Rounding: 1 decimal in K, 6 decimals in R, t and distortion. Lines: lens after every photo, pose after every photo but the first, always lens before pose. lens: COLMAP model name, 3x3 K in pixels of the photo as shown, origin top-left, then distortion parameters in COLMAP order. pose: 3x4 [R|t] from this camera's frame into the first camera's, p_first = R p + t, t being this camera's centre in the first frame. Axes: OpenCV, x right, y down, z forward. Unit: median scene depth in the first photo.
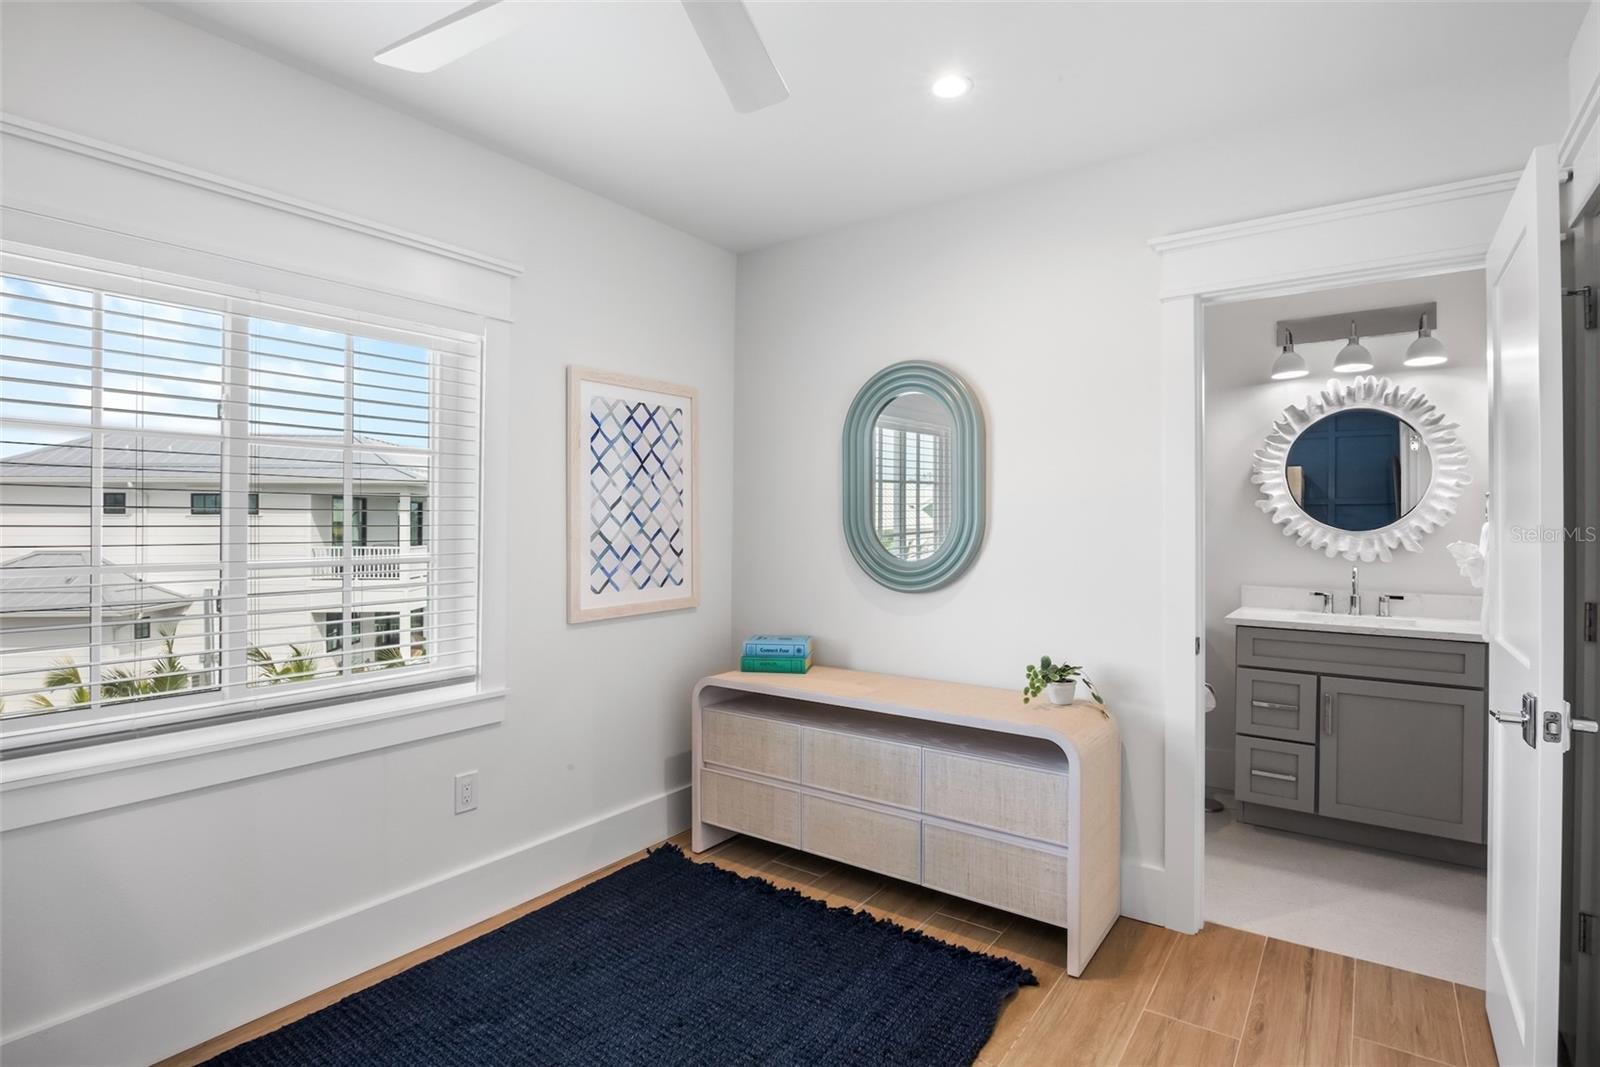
lens RADIAL K [[792.3, 0, 793.0], [0, 792.3, 517.8], [0, 0, 1]] dist [-0.017814, -0.000184]
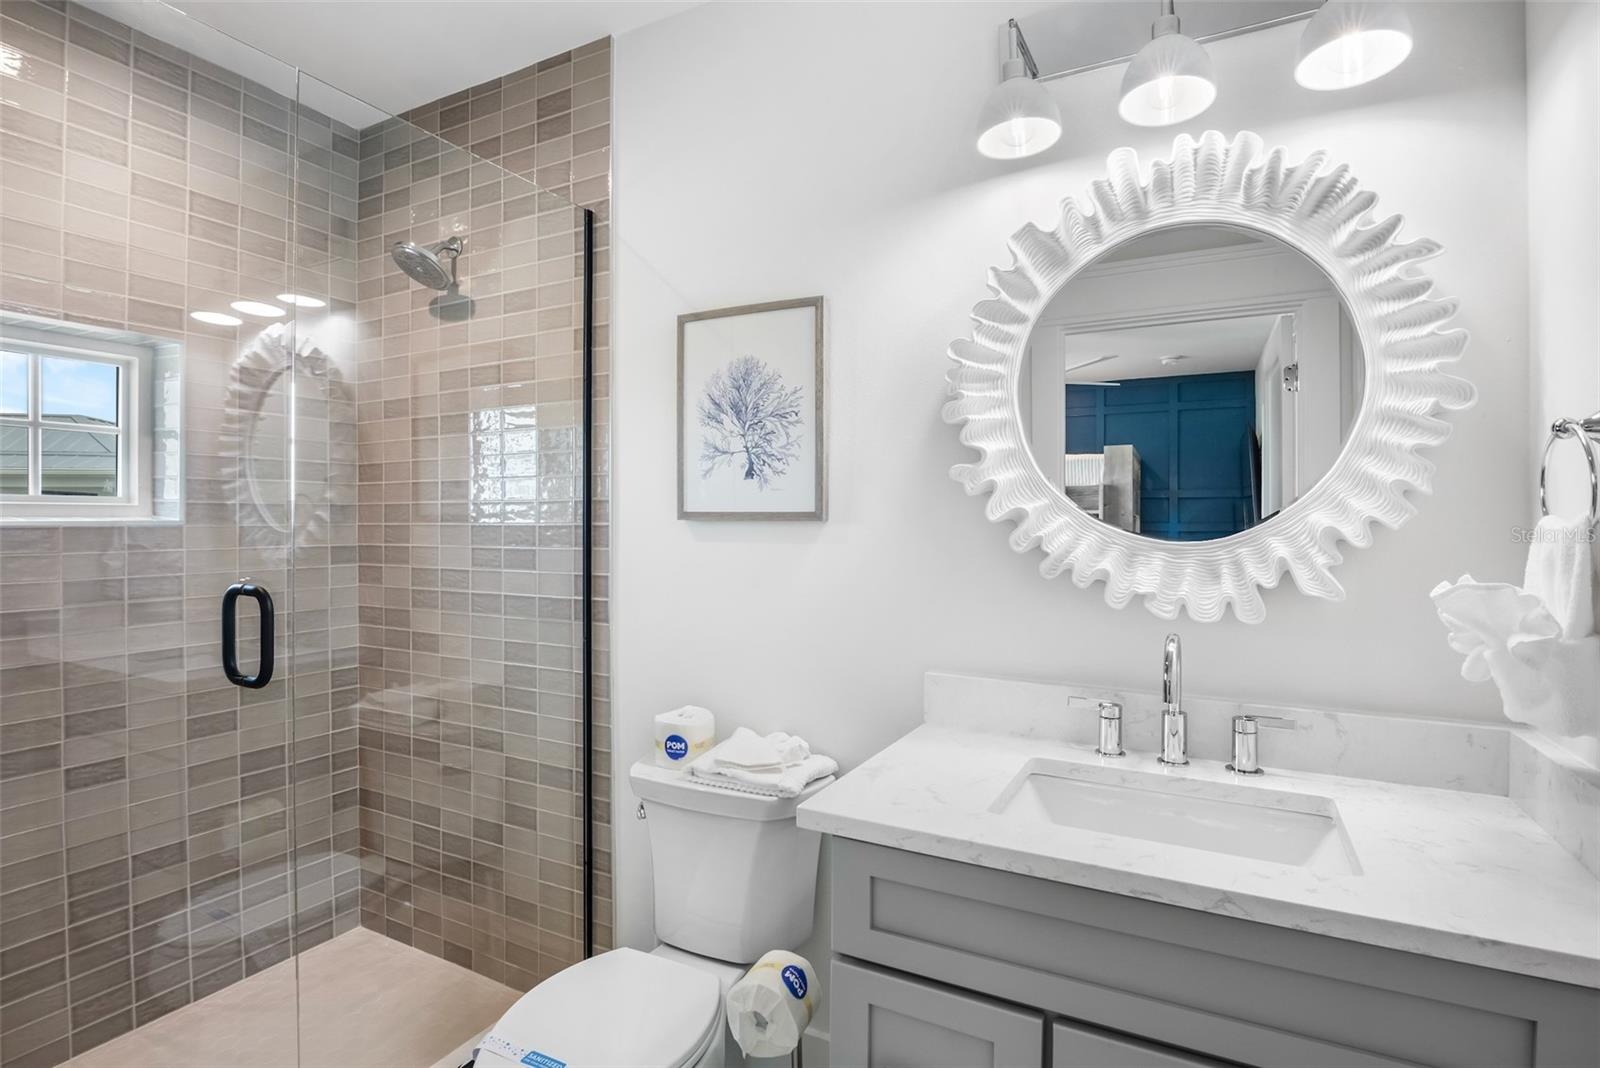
lens RADIAL K [[792.3, 0, 793.0], [0, 792.3, 518.3], [0, 0, 1]] dist [-0.017814, -0.000184]
pose [[0.991056, 0.000879, 0.133446, 0.477420], [-0.000576, 0.999997, -0.002309, 0.006838], [-0.133447, 0.002211, 0.991053, 0.639860]]
